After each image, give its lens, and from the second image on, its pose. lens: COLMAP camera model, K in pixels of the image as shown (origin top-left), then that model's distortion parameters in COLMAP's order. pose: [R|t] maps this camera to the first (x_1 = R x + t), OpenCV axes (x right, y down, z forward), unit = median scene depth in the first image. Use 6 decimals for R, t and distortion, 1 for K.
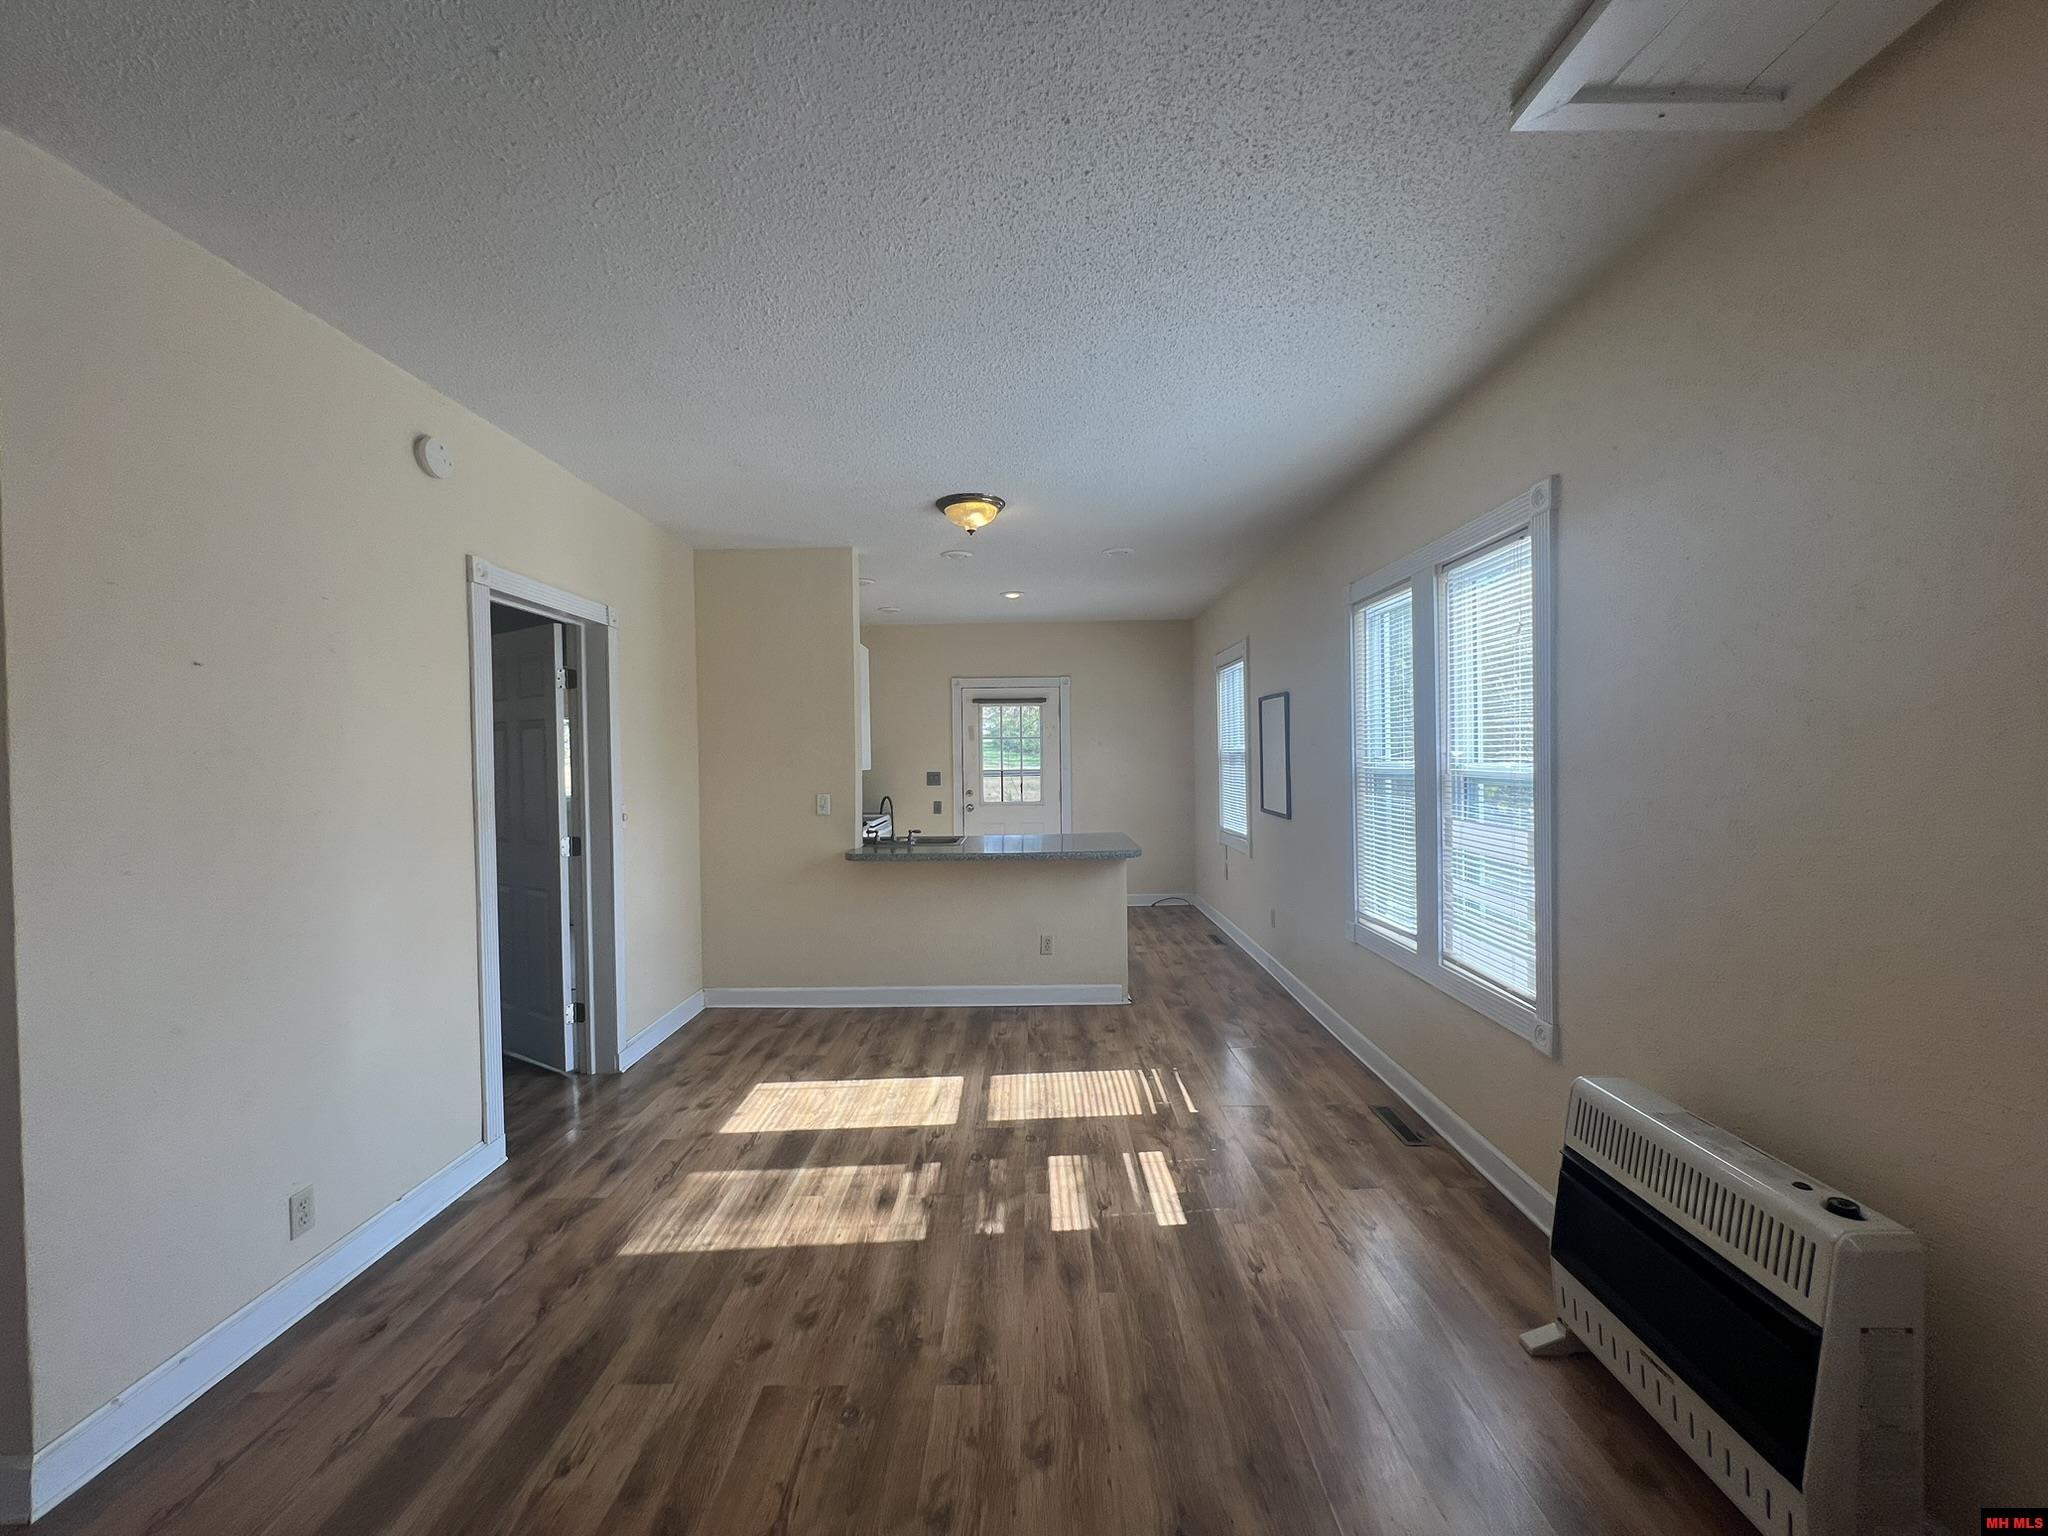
lens RADIAL K [[823.6, 0, 1025.9], [0, 823.6, 773.5], [0, 0, 1]] dist [-0.003088, 0.002637]
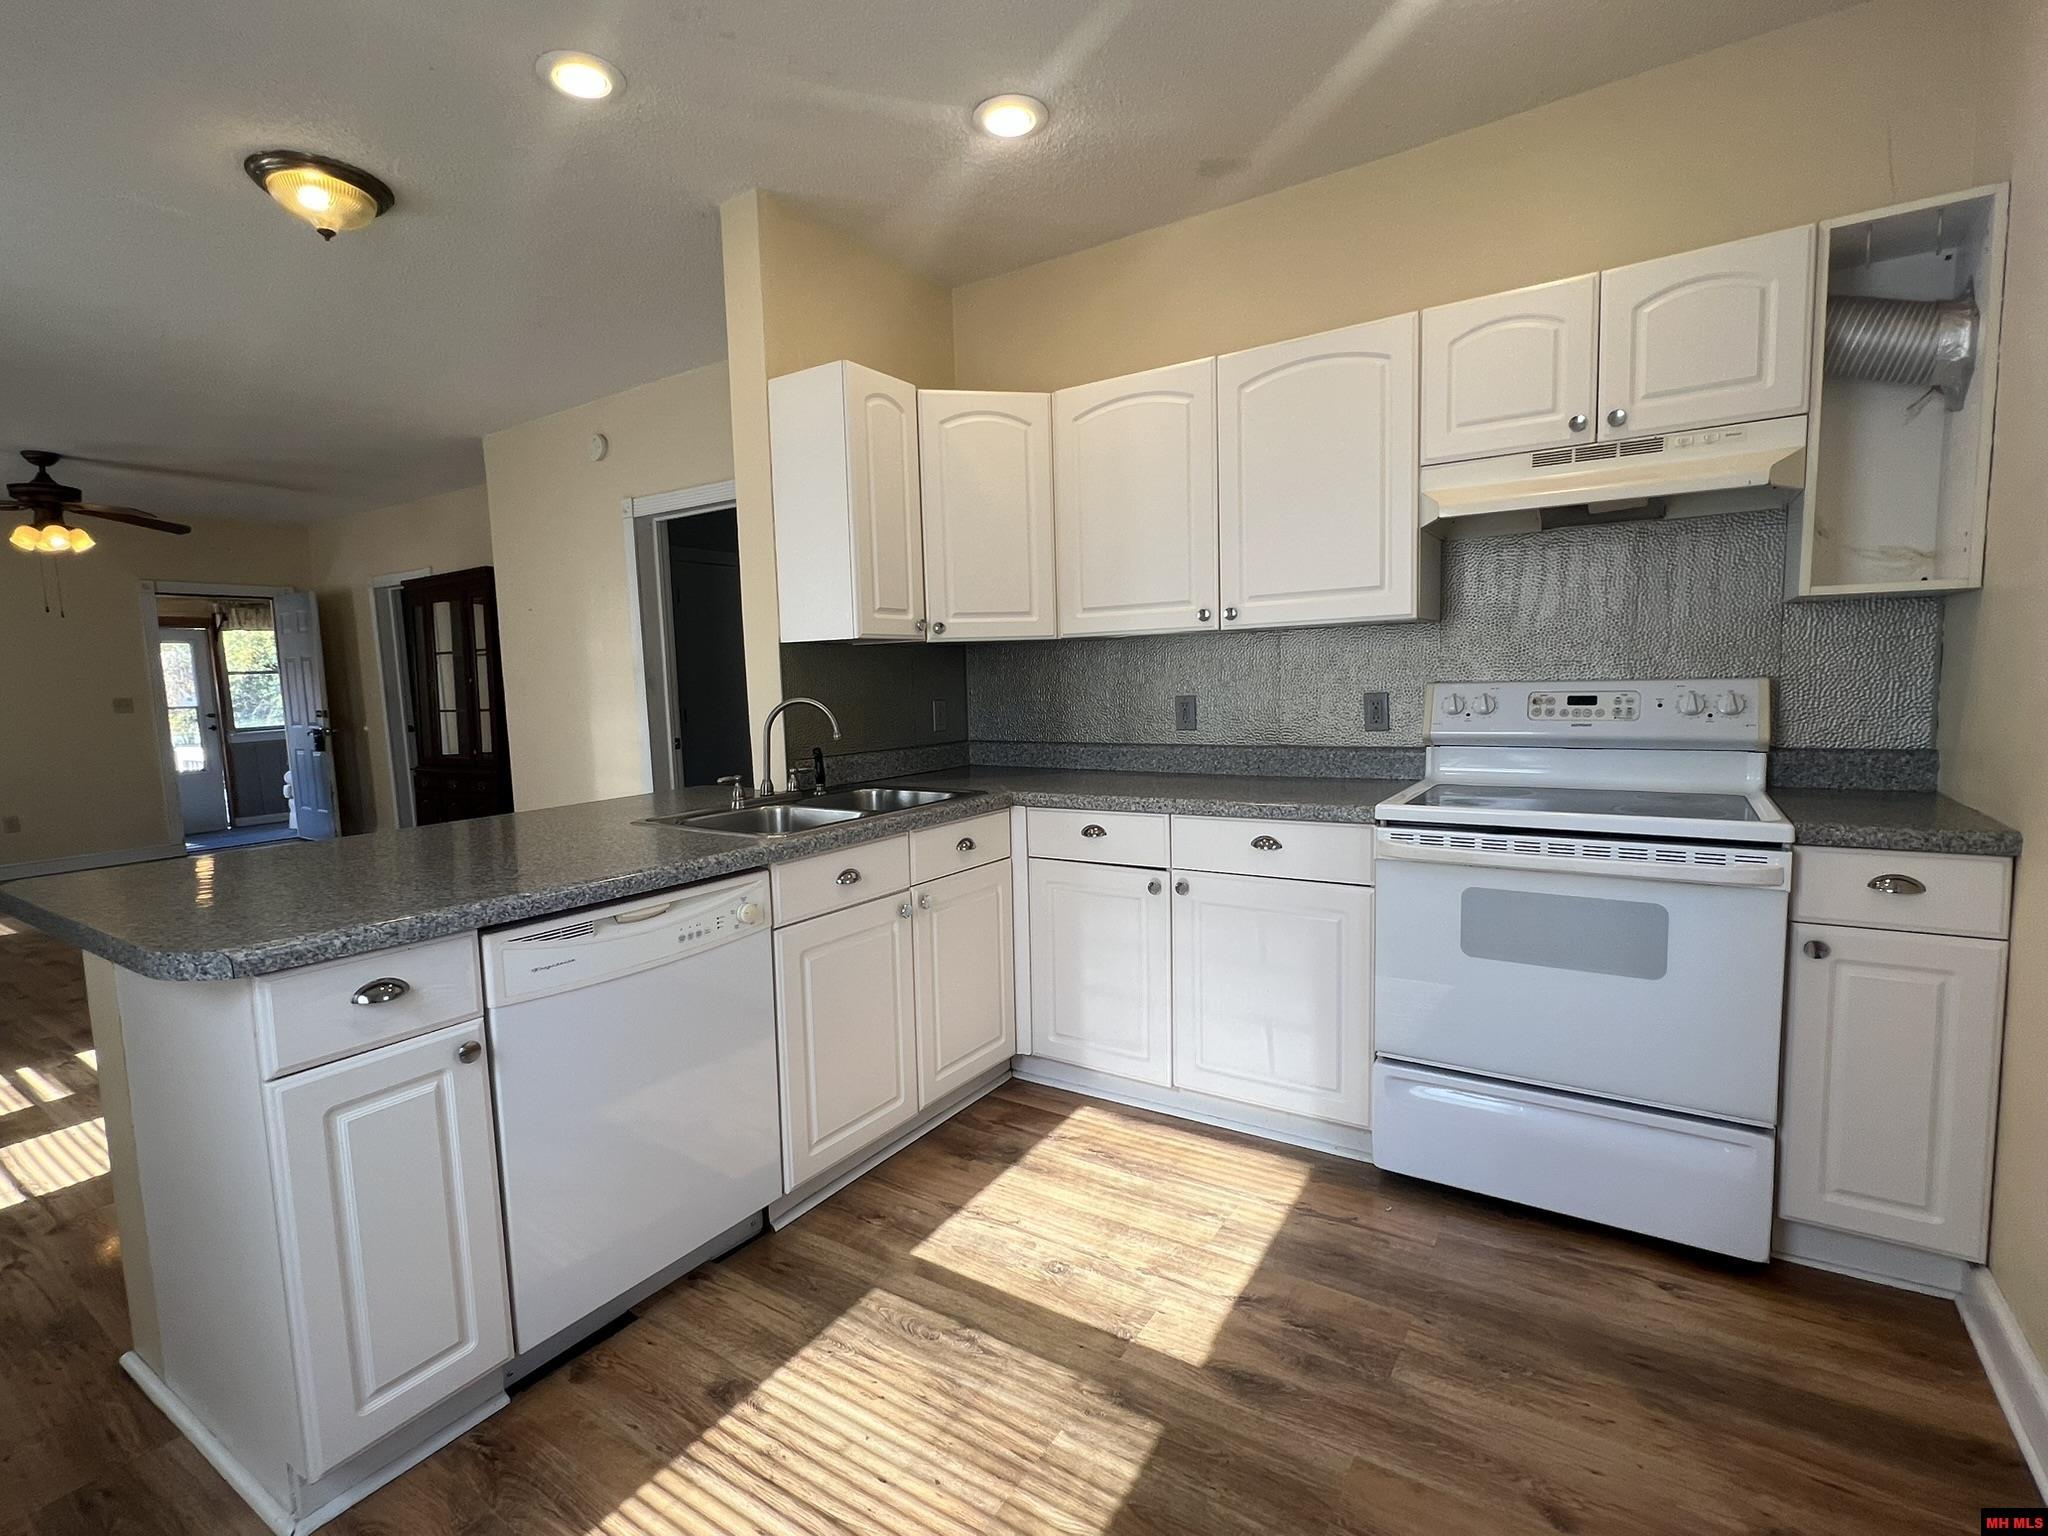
lens RADIAL K [[952.5, 0, 1024.4], [0, 952.5, 775.1], [0, 0, 1]] dist [-0.004009, 0.001068]
pose [[-0.547450, 0.117835, -0.828501, 0.326516], [0.017769, 0.991450, 0.129269, 0.006066], [0.836650, 0.056047, -0.544864, 2.236565]]
